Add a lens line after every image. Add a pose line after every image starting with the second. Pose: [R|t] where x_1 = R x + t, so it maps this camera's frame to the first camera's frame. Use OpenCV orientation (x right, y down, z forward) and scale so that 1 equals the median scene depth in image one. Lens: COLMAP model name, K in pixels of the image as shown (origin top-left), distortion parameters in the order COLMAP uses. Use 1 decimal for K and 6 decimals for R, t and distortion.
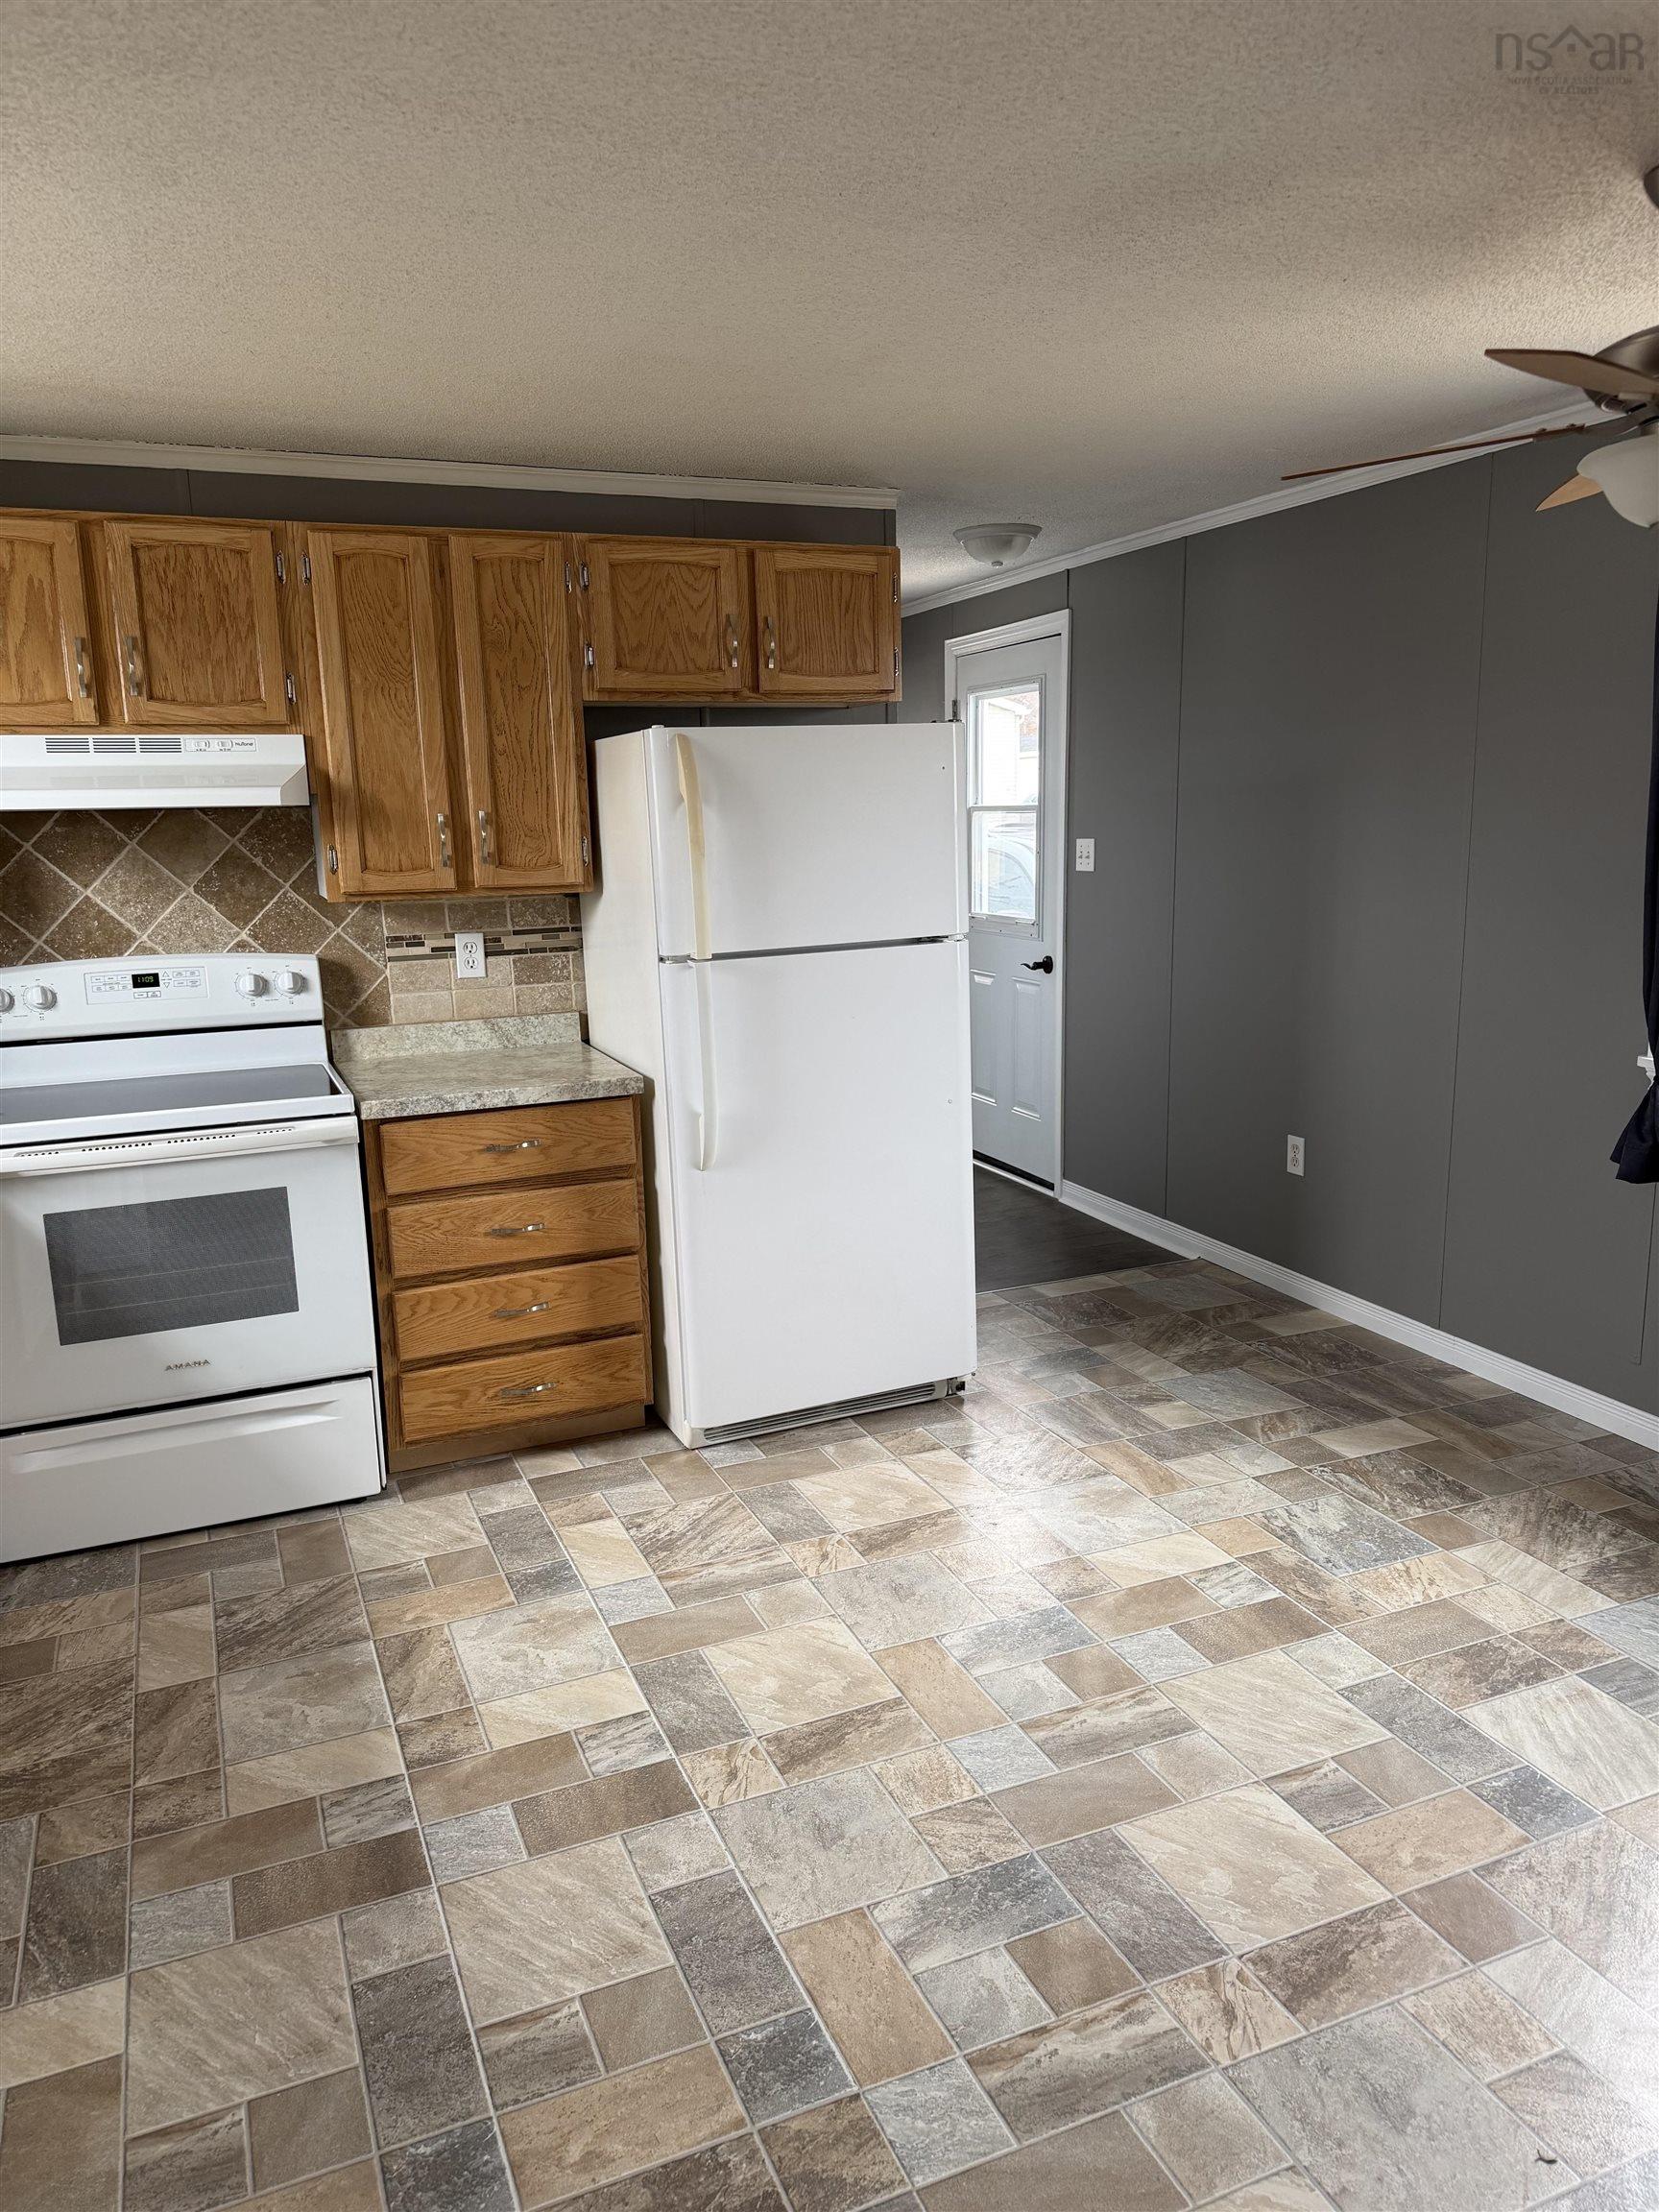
lens RADIAL K [[1543.7, 0, 824.4], [0, 1543.7, 1112.1], [0, 0, 1]] dist [0.062407, -0.072477]
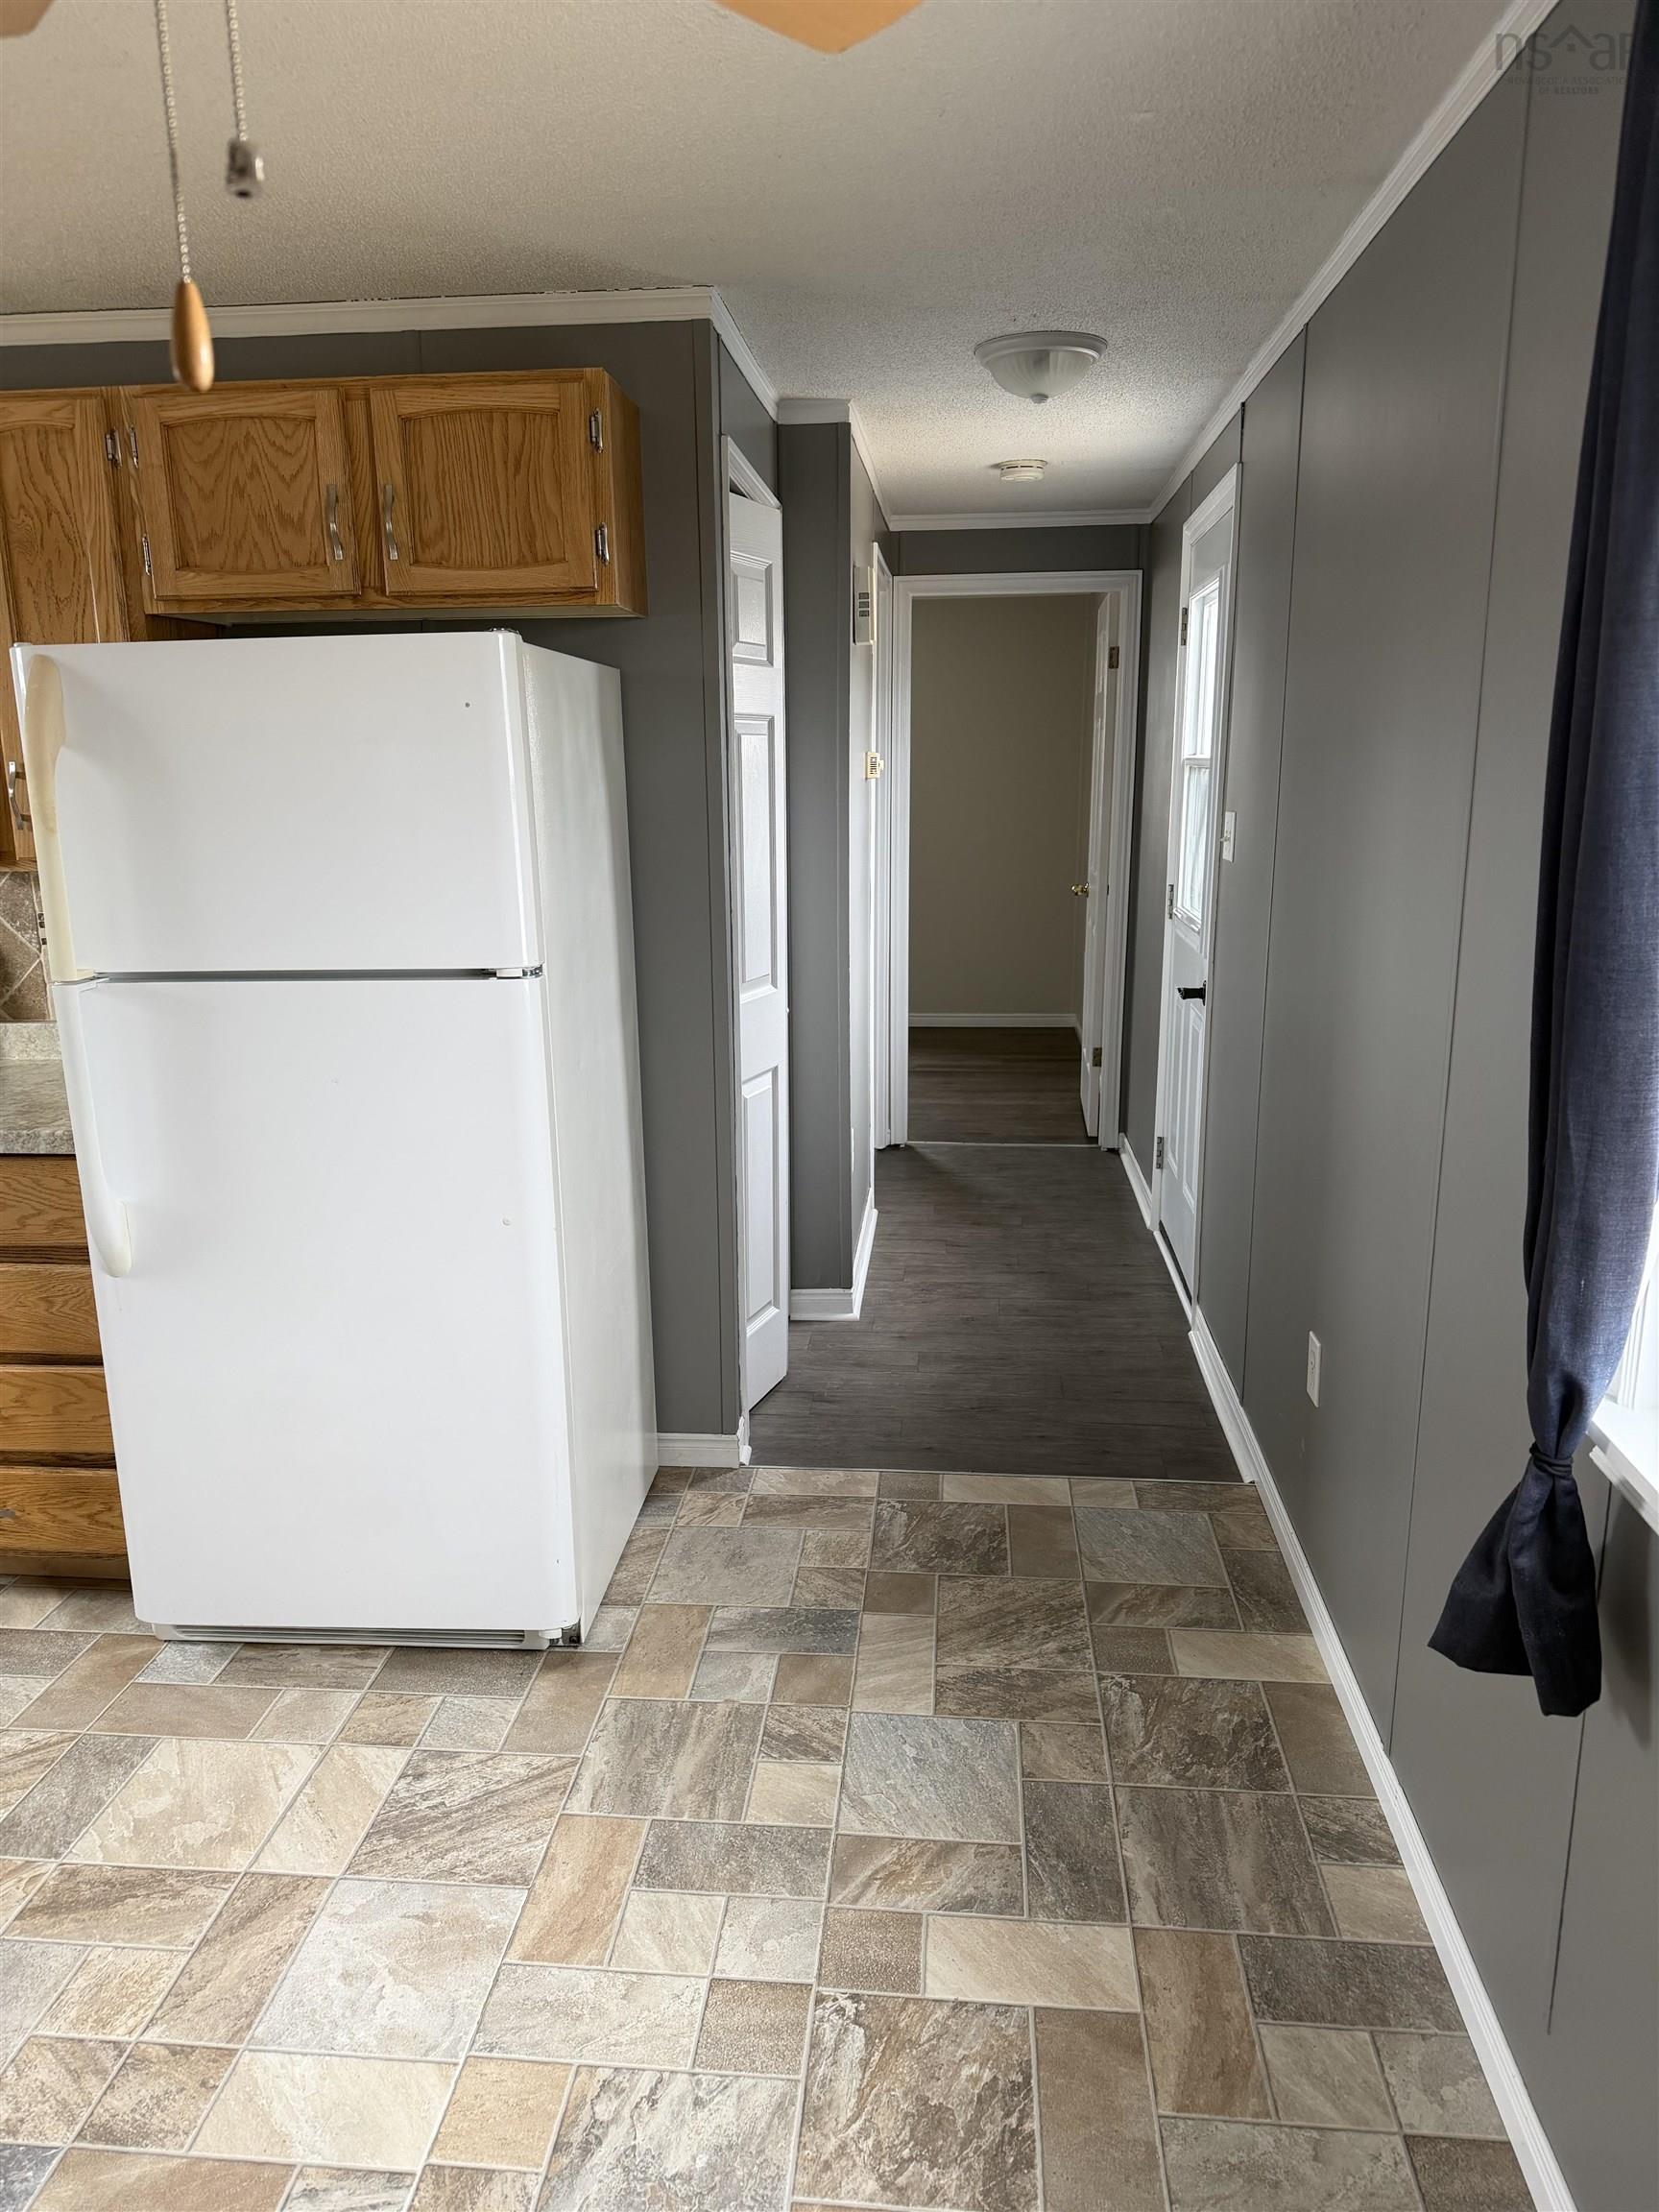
lens RADIAL K [[1543.7, 0, 843.4], [0, 1543.7, 1107.4], [0, 0, 1]] dist [0.062407, -0.072477]
pose [[0.880130, 0.114899, -0.460618, 0.533933], [-0.100386, 0.993373, 0.055979, -0.112019], [0.463997, -0.003029, 0.885832, 0.517634]]
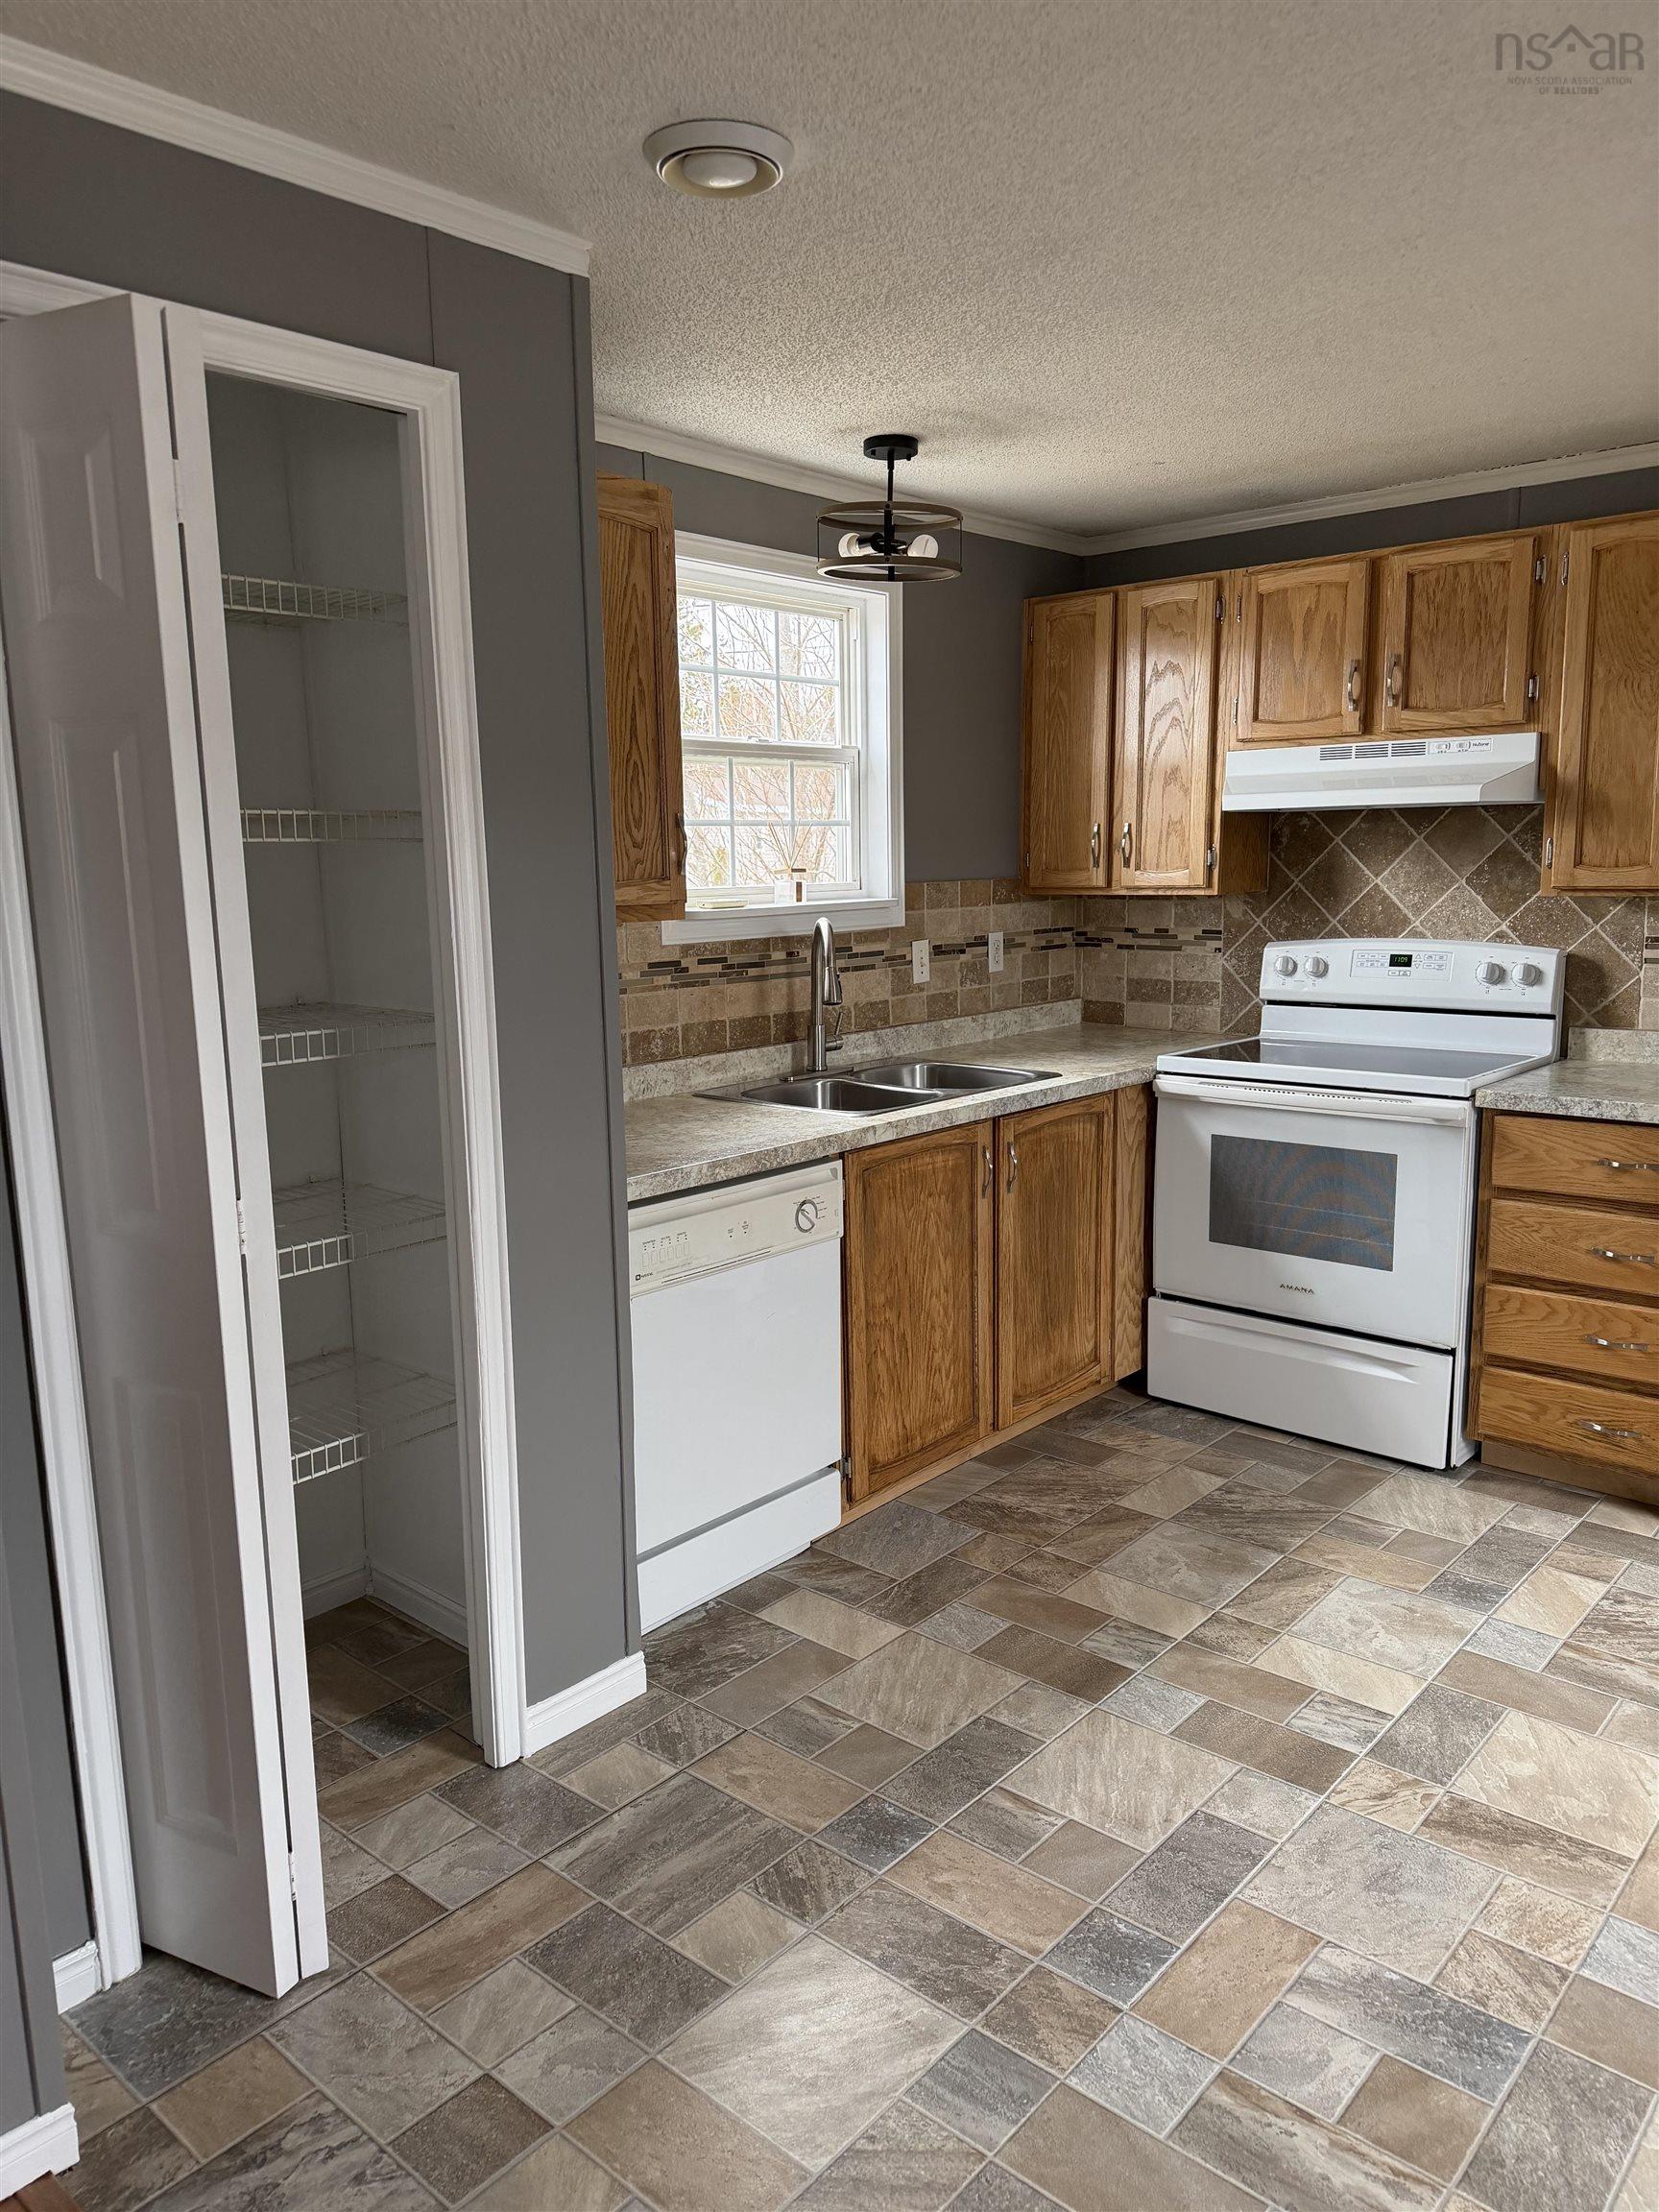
lens RADIAL K [[1543.7, 0, 828.8], [0, 1543.7, 1105.1], [0, 0, 1]] dist [0.062407, -0.072477]
pose [[0.435674, 0.163689, -0.885095, 0.406316], [-0.171173, 0.980448, 0.097067, -0.021518], [0.883679, 0.109215, 0.455175, 0.146382]]
